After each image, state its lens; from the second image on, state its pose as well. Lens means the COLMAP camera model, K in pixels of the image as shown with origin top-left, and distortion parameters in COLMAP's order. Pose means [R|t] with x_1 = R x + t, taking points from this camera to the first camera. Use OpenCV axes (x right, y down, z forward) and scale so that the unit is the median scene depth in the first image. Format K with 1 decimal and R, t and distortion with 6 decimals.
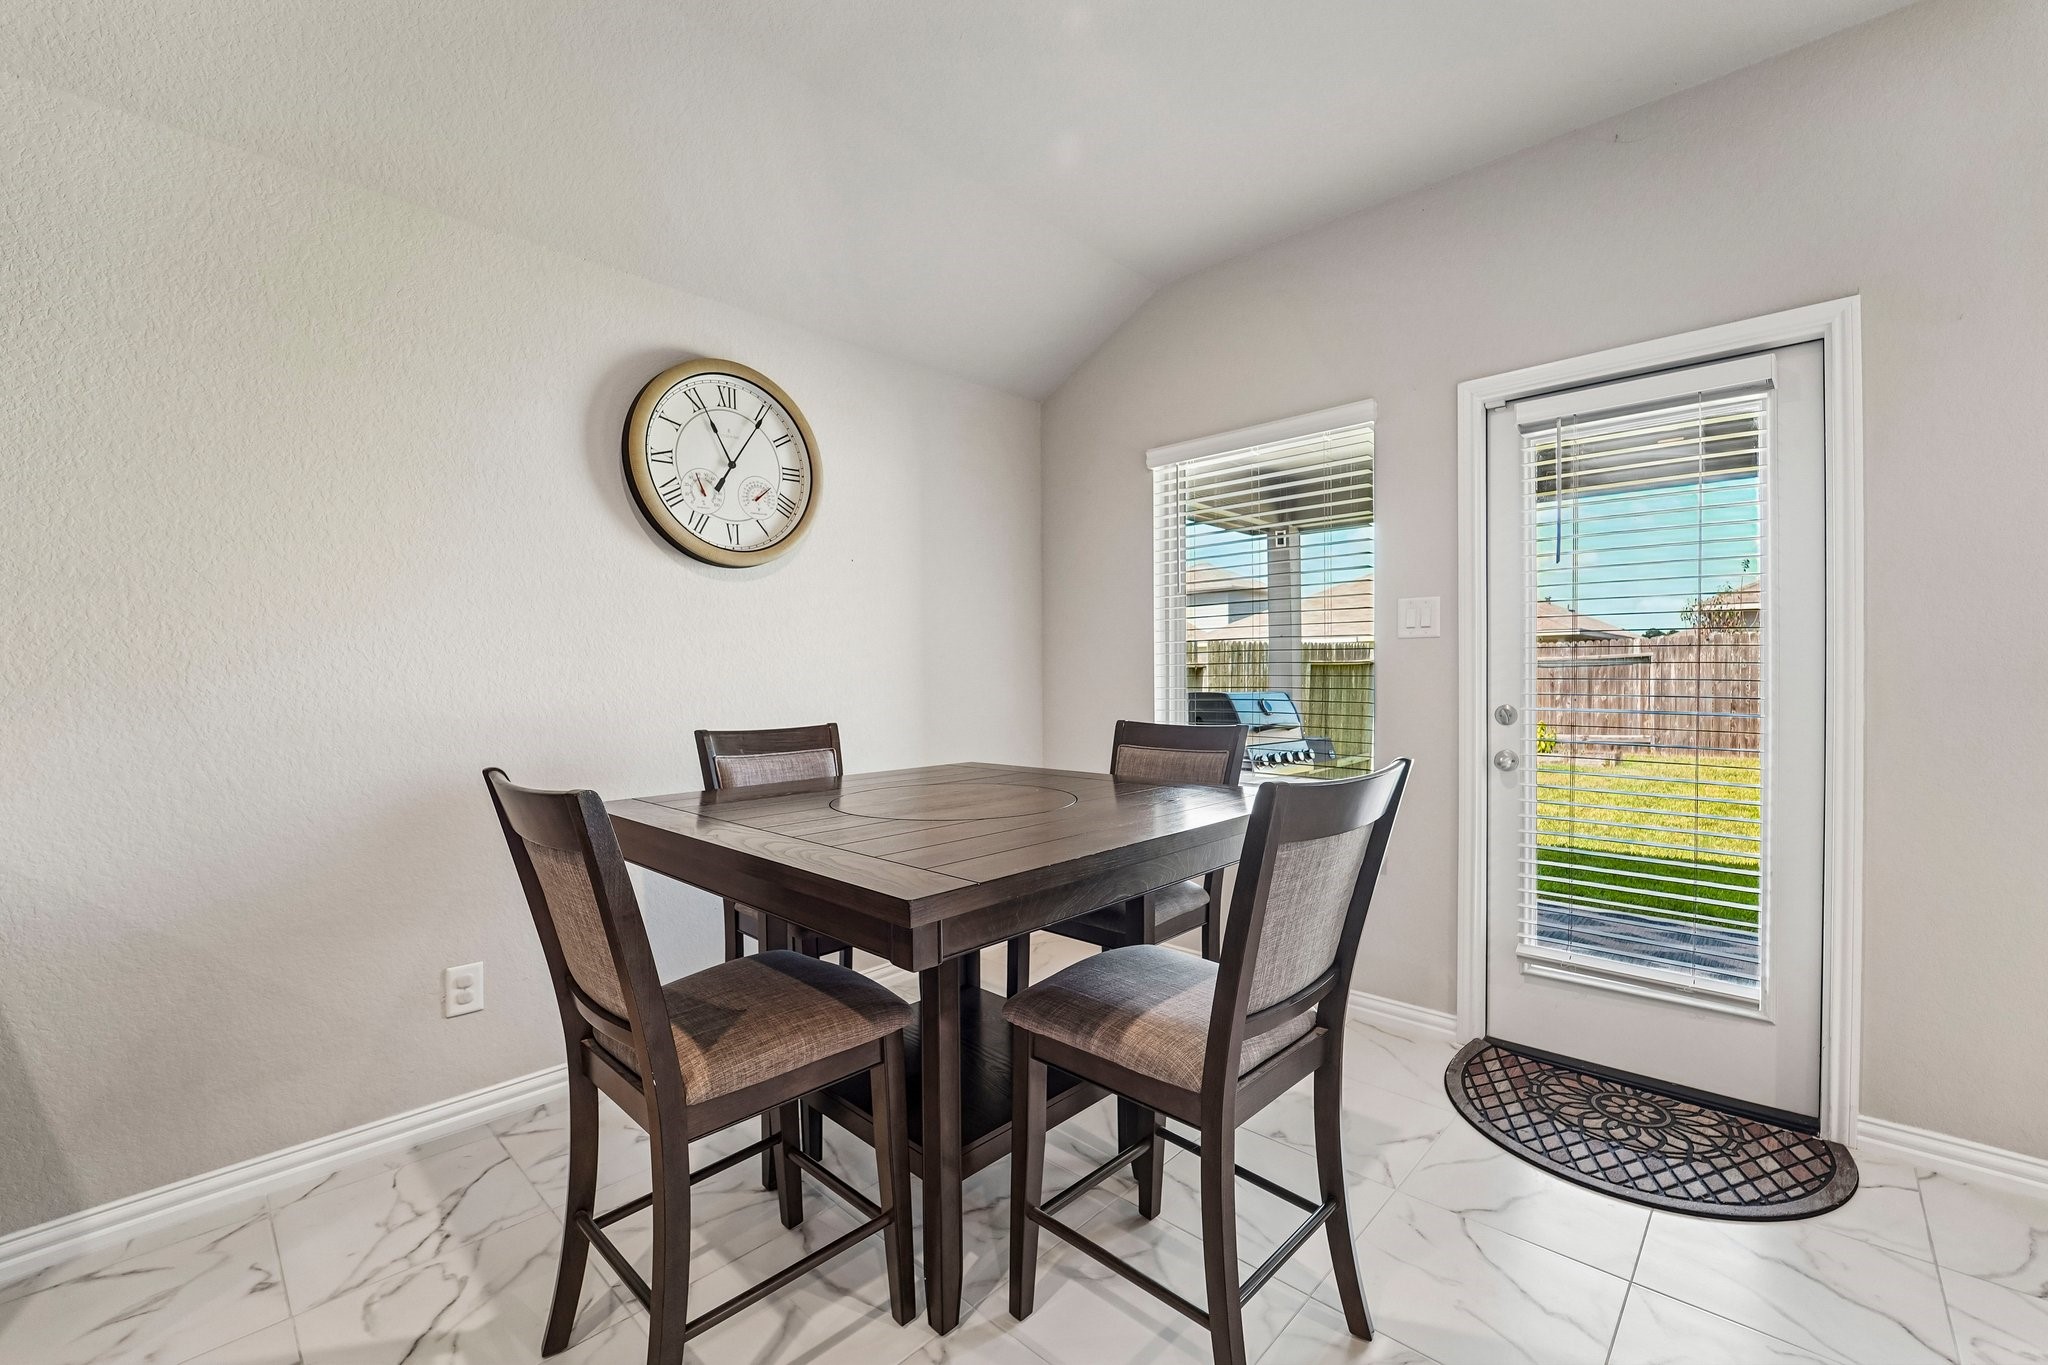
lens RADIAL K [[836.5, 0, 1014.6], [0, 836.5, 676.5], [0, 0, 1]] dist [-0.020309, 0.000202]
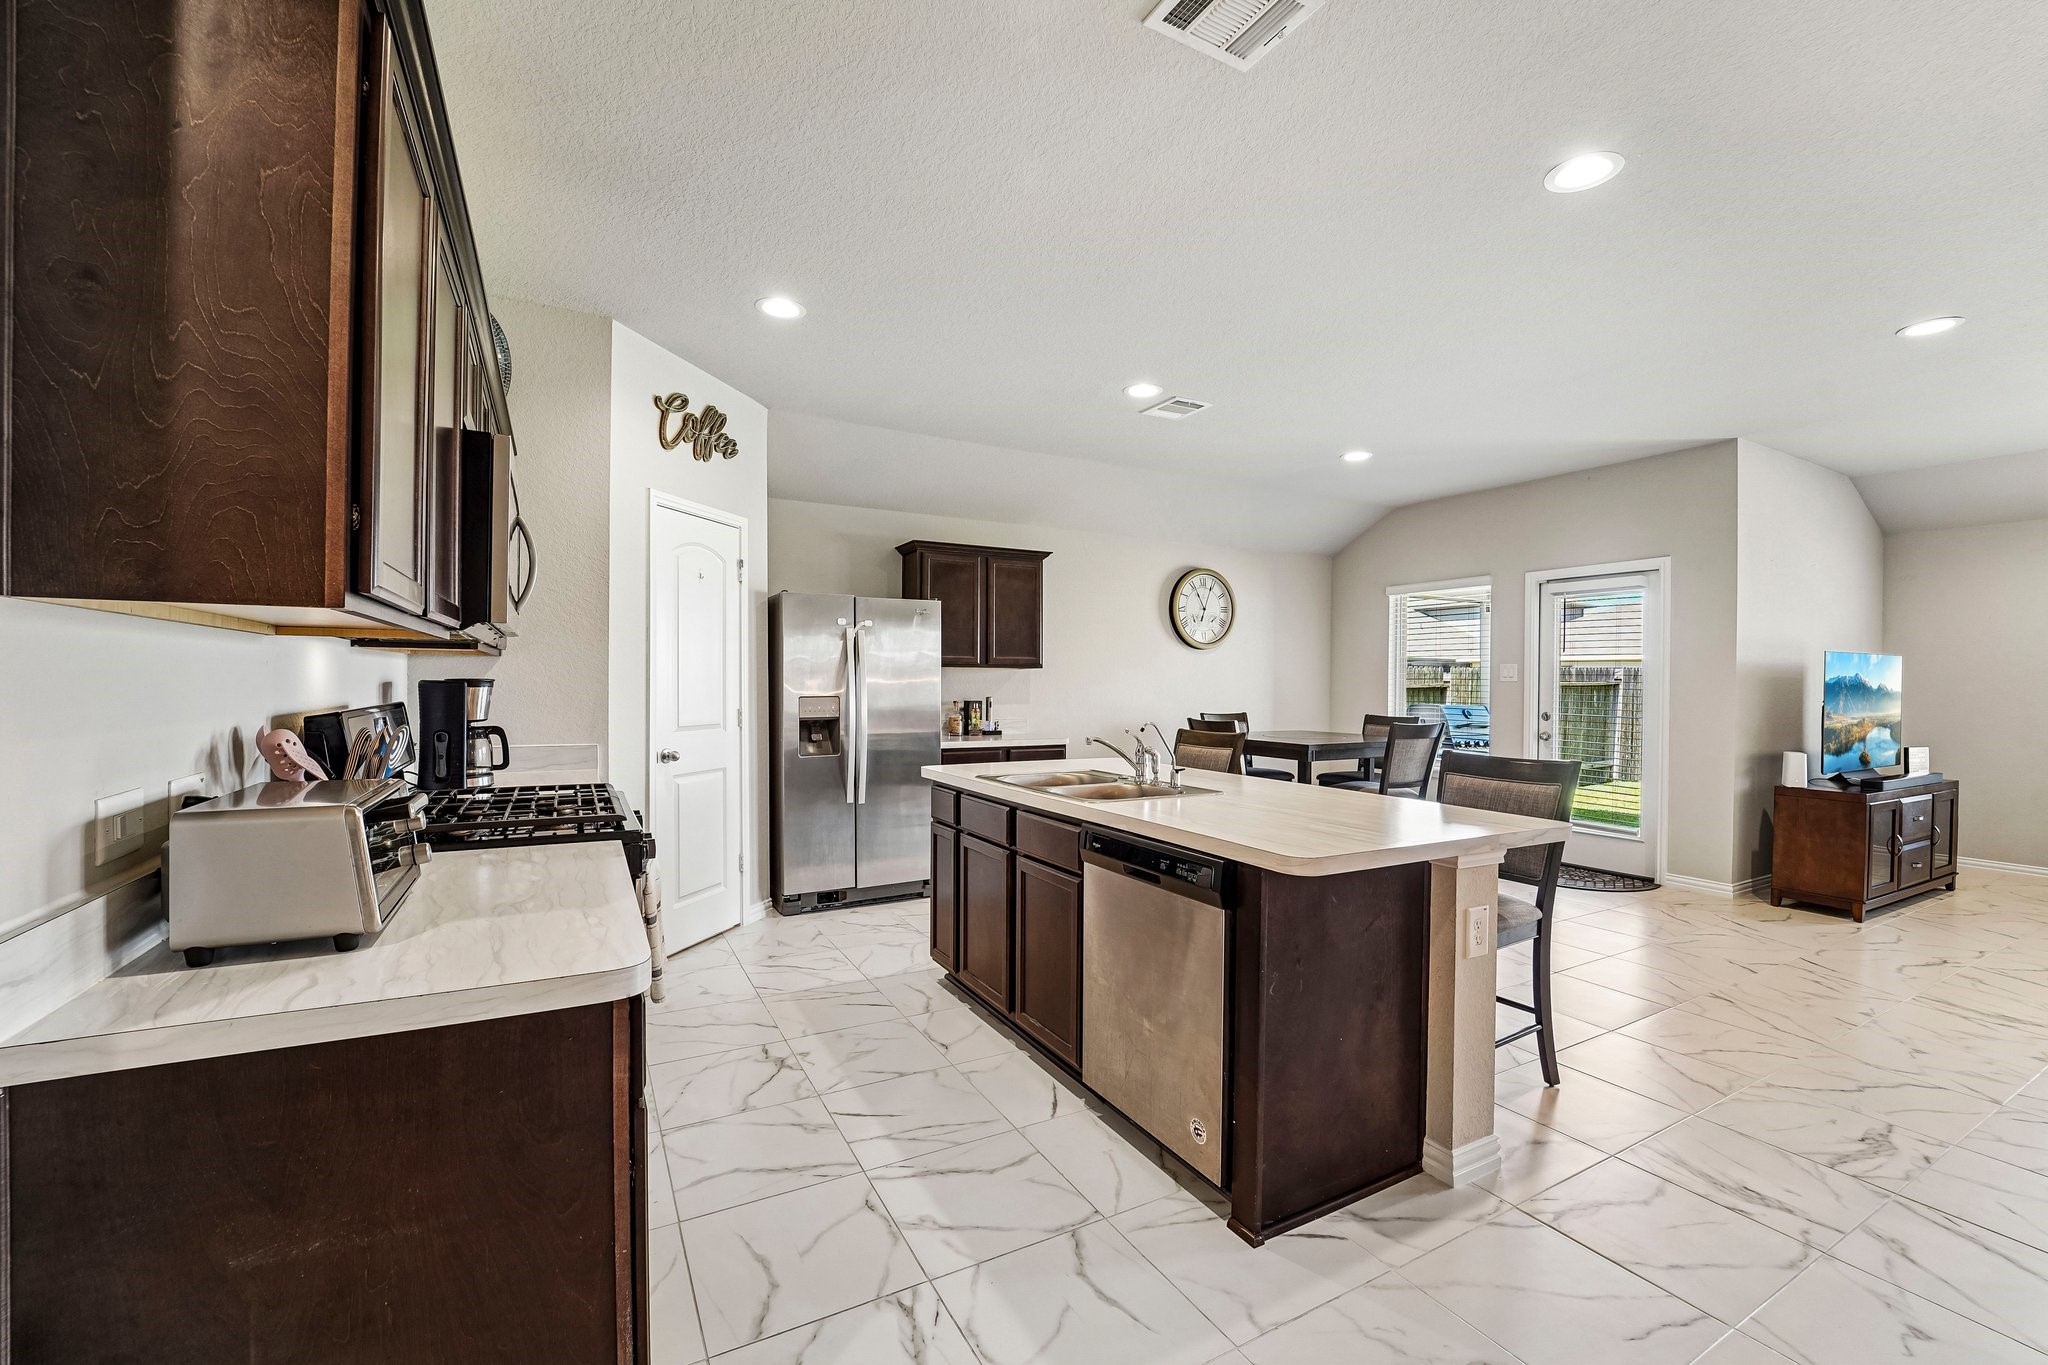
lens RADIAL K [[836.5, 0, 1025.7], [0, 836.5, 682.1], [0, 0, 1]] dist [-0.020309, 0.000202]
pose [[0.953433, 0.016524, -0.301150, -0.087435], [-0.017146, 0.999853, 0.000577, -0.024136], [0.301116, 0.004614, 0.953576, -1.550653]]
